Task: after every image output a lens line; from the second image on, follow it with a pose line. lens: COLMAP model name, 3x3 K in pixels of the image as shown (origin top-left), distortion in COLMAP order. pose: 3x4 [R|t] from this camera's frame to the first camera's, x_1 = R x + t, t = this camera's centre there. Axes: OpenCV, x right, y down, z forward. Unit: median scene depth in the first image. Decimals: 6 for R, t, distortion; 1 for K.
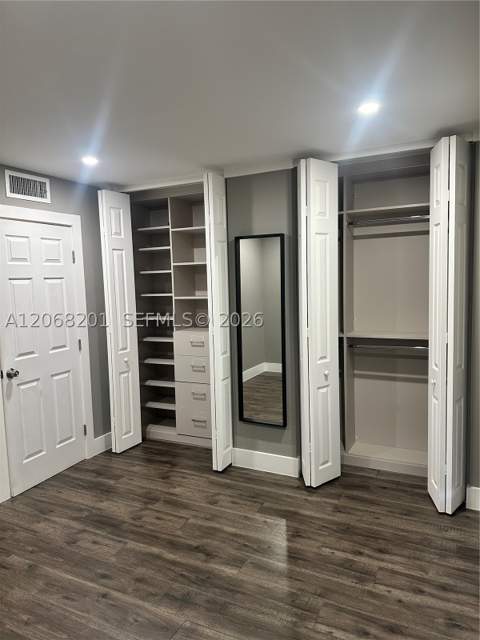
lens RADIAL K [[443.8, 0, 234.2], [0, 443.8, 317.4], [0, 0, 1]] dist [0.033498, -0.043334]
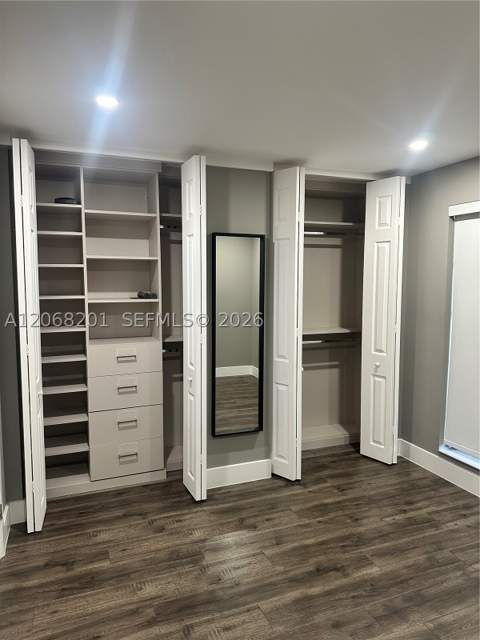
lens RADIAL K [[443.8, 0, 244.9], [0, 443.8, 320.3], [0, 0, 1]] dist [0.033498, -0.043334]
pose [[0.673545, -0.039890, 0.738069, -0.635154], [0.044067, 0.998934, 0.013774, -0.013778], [-0.737832, 0.023247, 0.674584, 0.359948]]
